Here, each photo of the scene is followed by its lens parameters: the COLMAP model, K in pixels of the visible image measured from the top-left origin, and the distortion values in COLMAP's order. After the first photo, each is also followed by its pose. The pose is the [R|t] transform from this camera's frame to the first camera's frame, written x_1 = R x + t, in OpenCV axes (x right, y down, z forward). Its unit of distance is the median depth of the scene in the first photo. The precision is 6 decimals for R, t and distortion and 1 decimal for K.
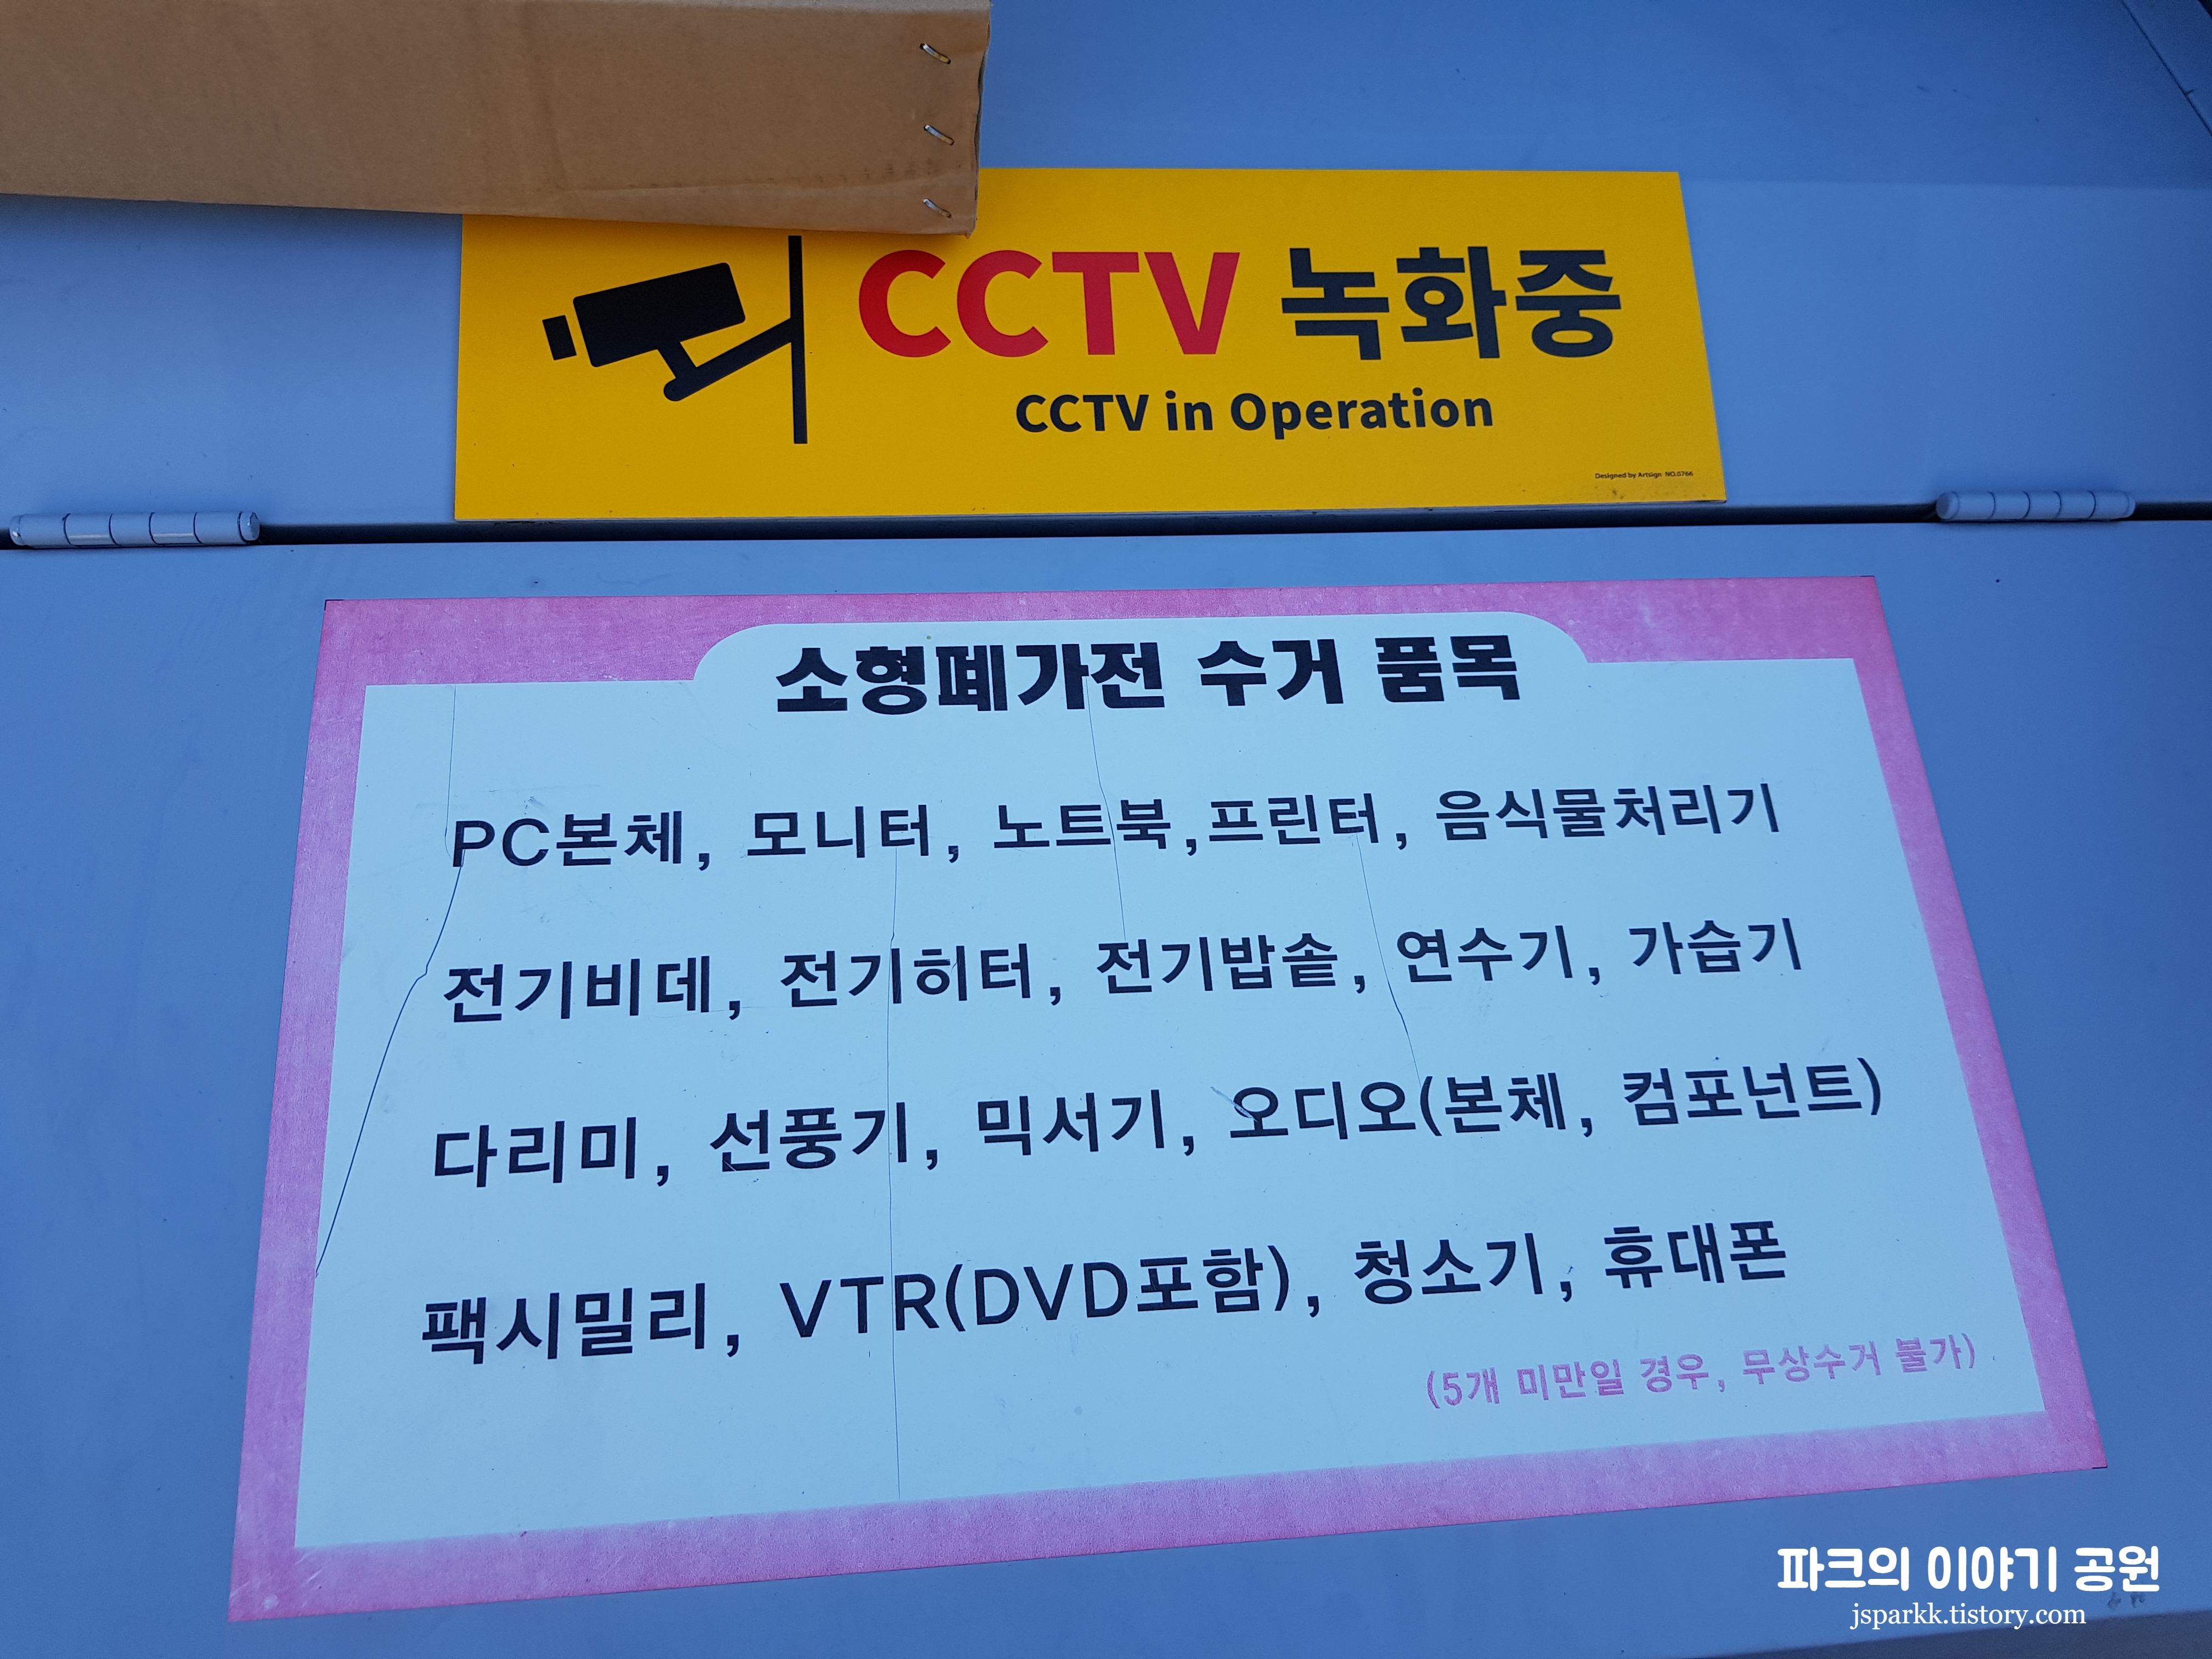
lens RADIAL K [[1485.0, 0, 1067.7], [0, 1485.0, 826.1], [0, 0, 1]] dist [0.060329, -0.092240]
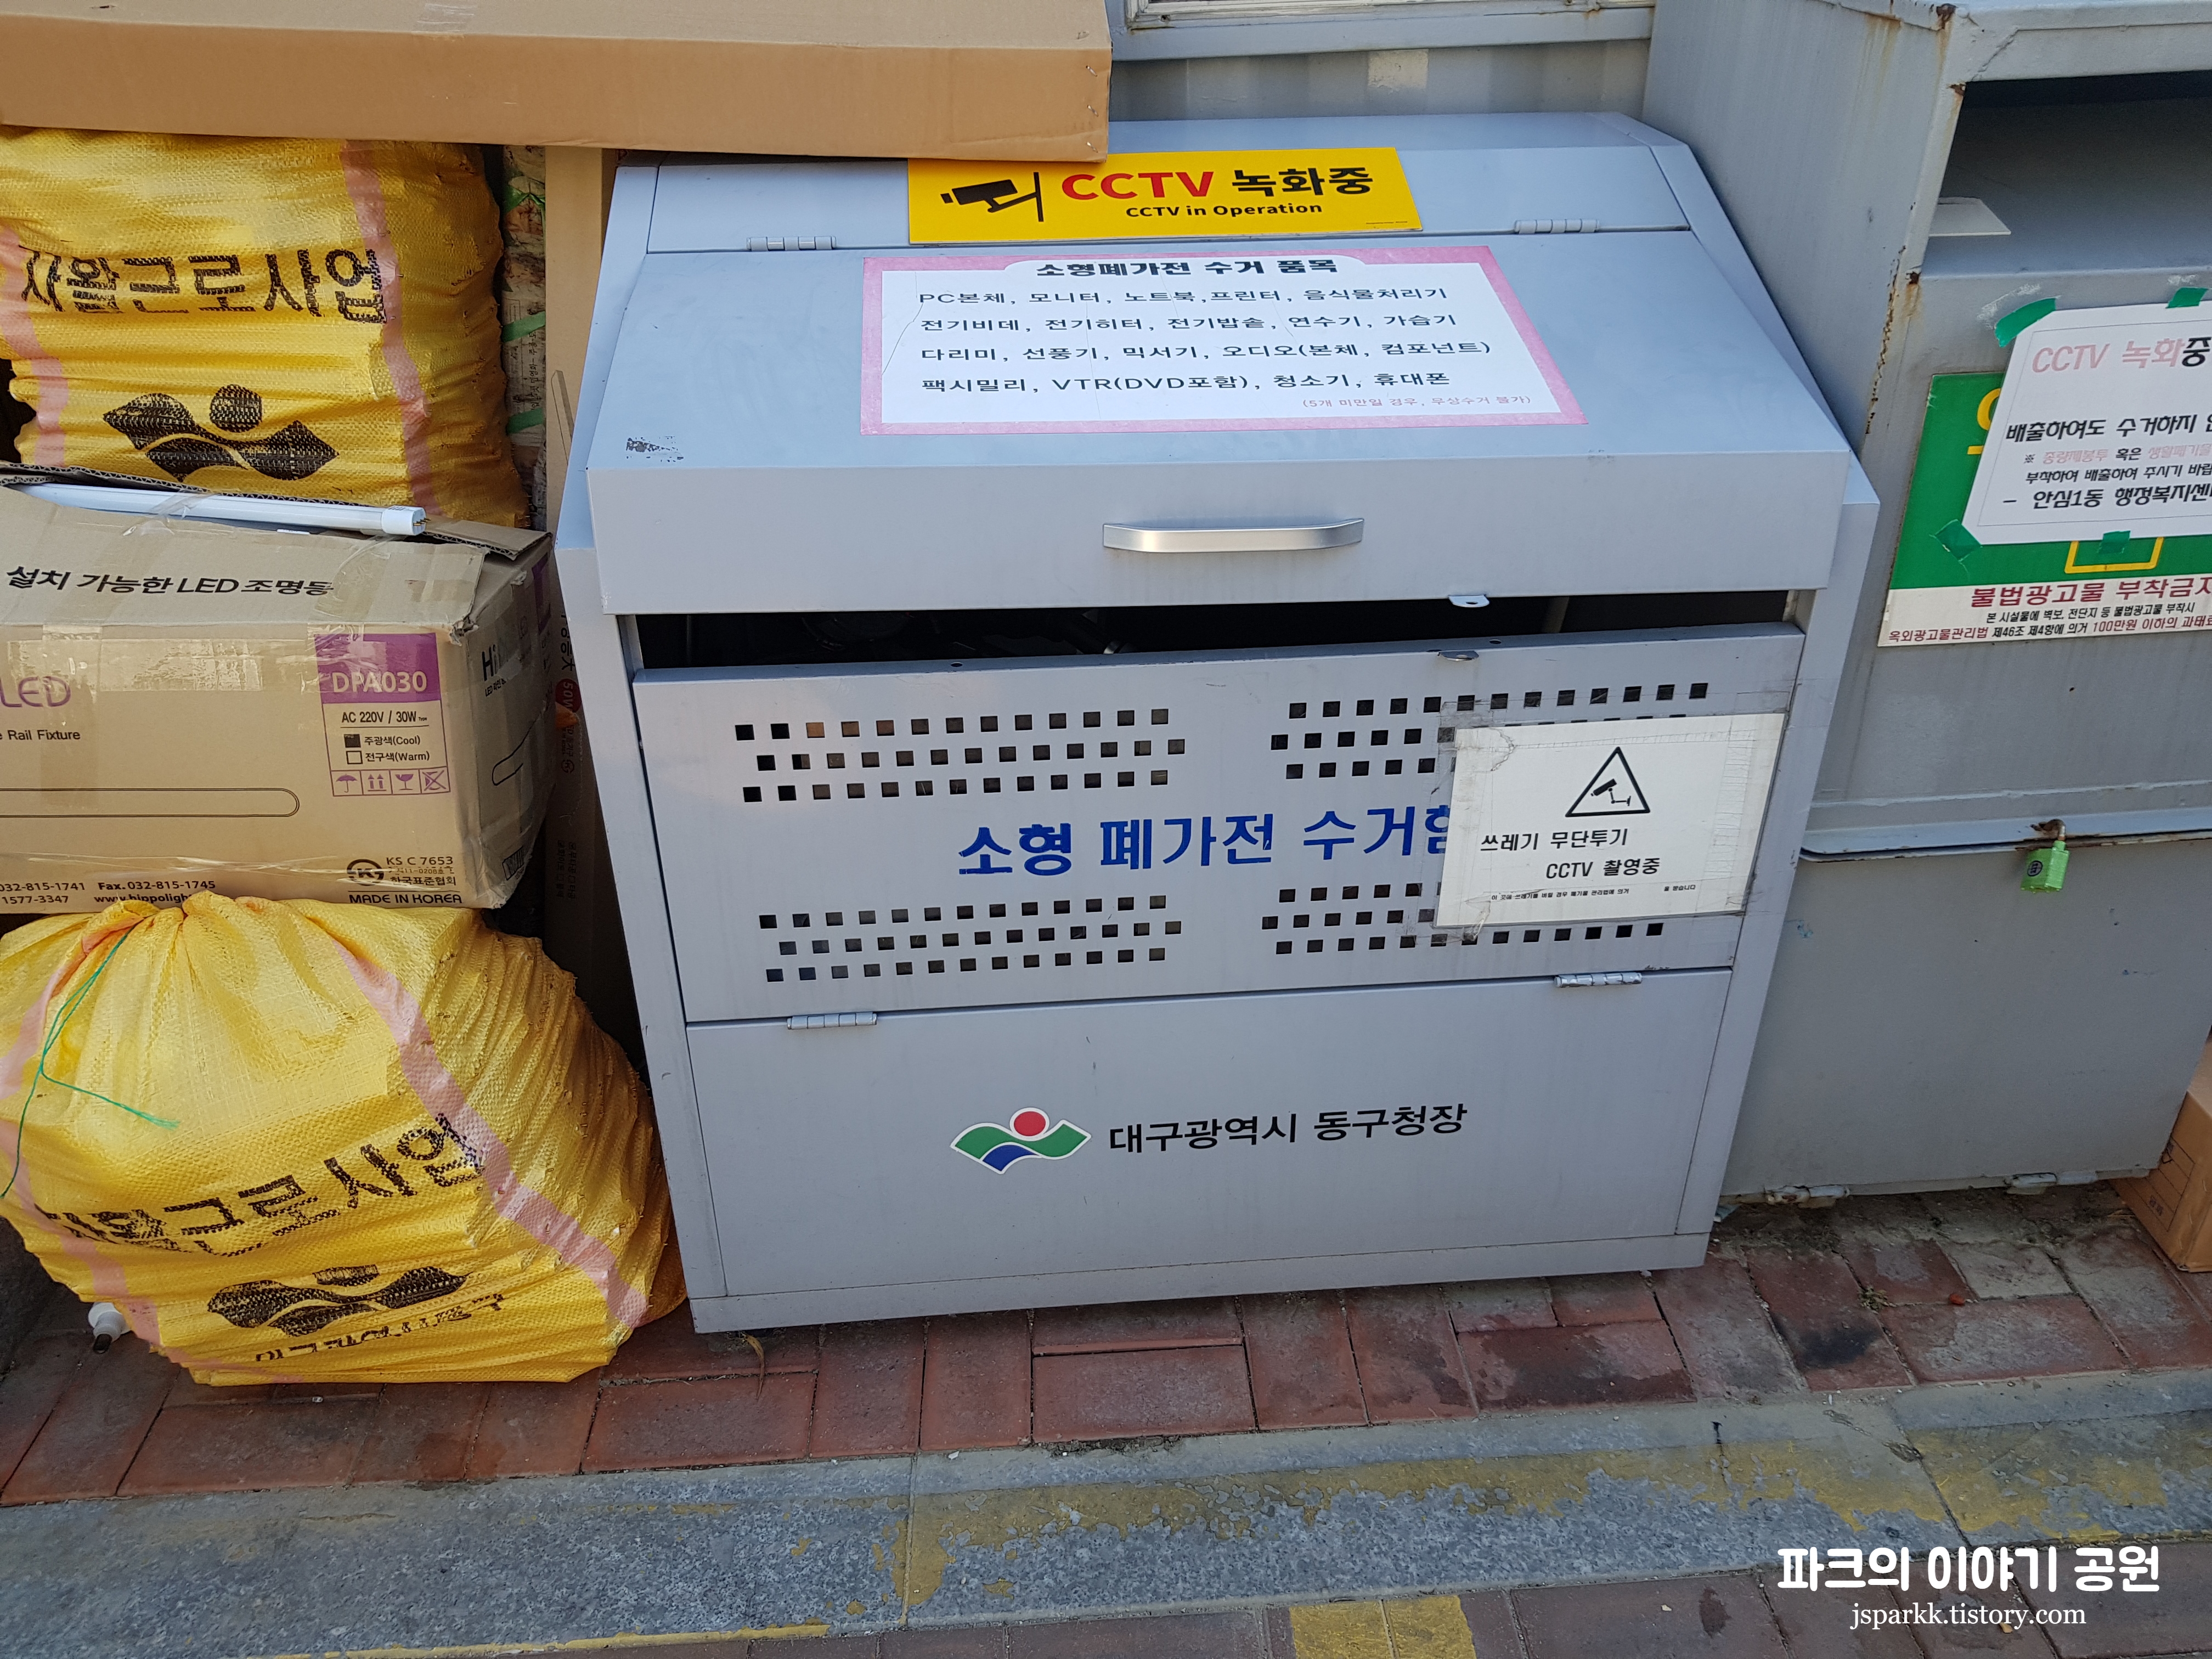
lens RADIAL K [[1693.0, 0, 1117.6], [0, 1693.0, 848.0], [0, 0, 1]] dist [0.076675, -0.132133]
pose [[0.997307, -0.066104, -0.031774, -0.029146], [0.044114, 0.886728, -0.460182, 2.012305], [0.058595, 0.457541, 0.887256, -1.062516]]
